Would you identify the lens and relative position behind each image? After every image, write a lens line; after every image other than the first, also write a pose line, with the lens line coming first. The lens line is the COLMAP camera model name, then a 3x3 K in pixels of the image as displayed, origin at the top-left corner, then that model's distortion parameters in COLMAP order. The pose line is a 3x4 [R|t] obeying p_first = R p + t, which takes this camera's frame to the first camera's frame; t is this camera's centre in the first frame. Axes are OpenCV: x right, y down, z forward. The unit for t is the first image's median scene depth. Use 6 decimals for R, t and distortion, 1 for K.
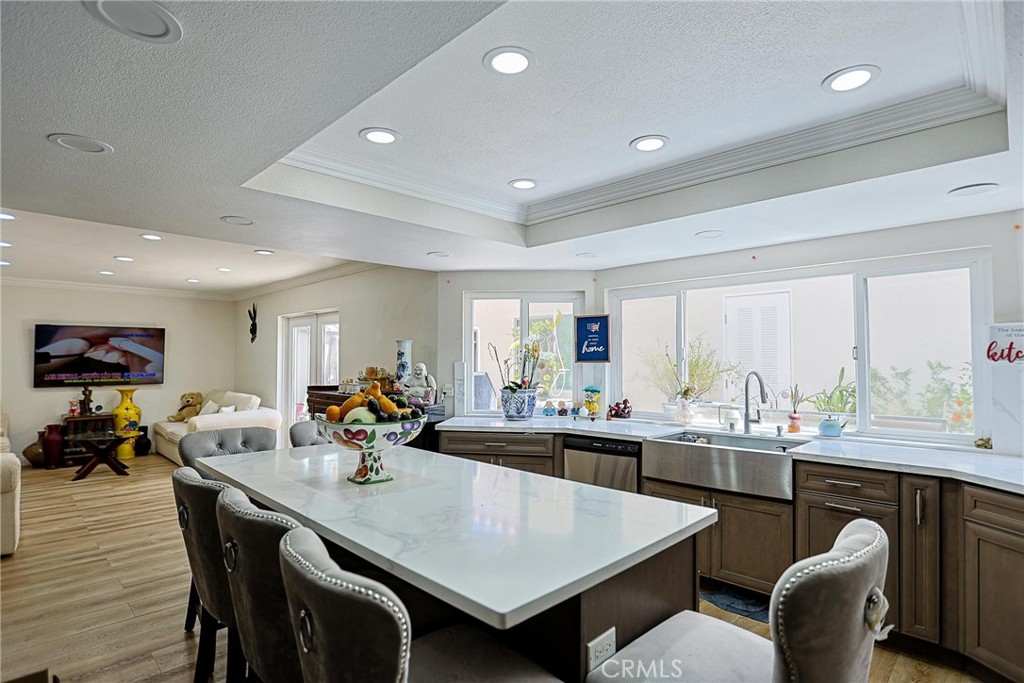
lens RADIAL K [[518.0, 0, 522.4], [0, 518.0, 342.5], [0, 0, 1]] dist [-0.048297, 0.013213]
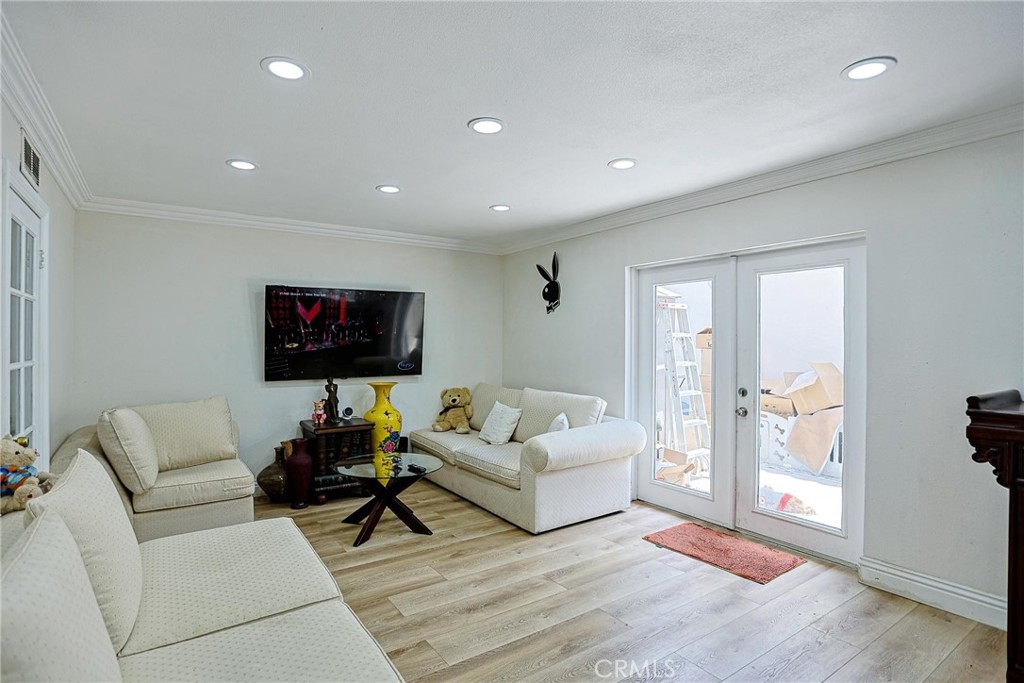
lens RADIAL K [[518.0, 0, 536.5], [0, 518.0, 349.4], [0, 0, 1]] dist [-0.048297, 0.013213]
pose [[0.984444, 0.003597, -0.175663, -0.478735], [0.004002, 0.999072, 0.042882, 0.019811], [0.175655, -0.042918, 0.983516, 0.379709]]
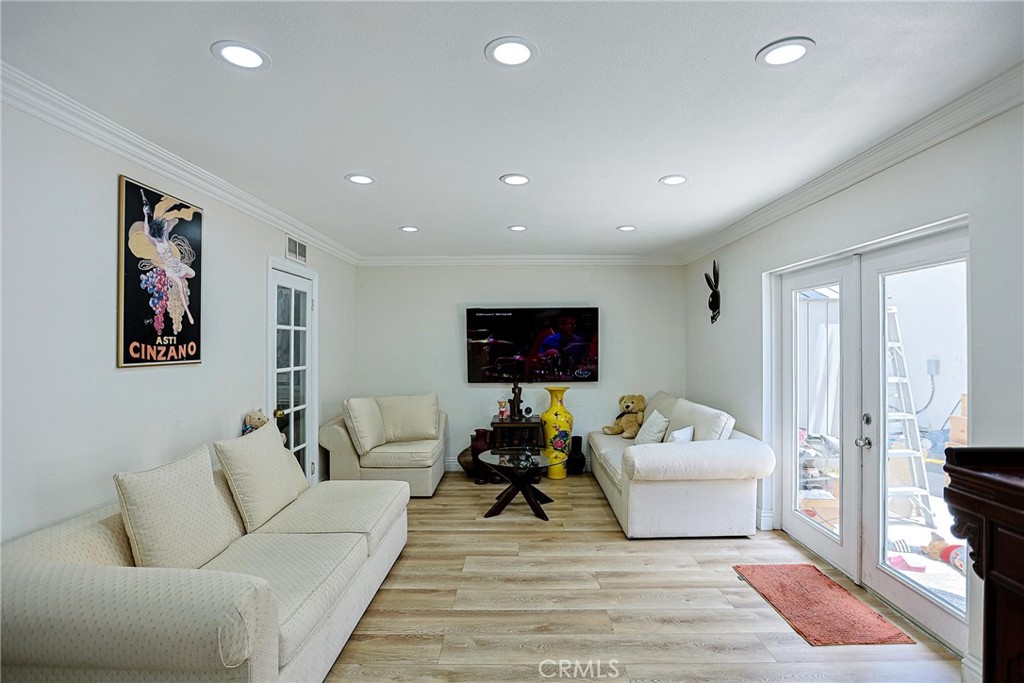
lens RADIAL K [[518.0, 0, 526.9], [0, 518.0, 344.5], [0, 0, 1]] dist [-0.048297, 0.013213]
pose [[0.701902, -0.001193, -0.712273, -0.261504], [0.023370, 0.999499, 0.021356, 0.008356], [0.711890, -0.031636, 0.701578, 0.429440]]
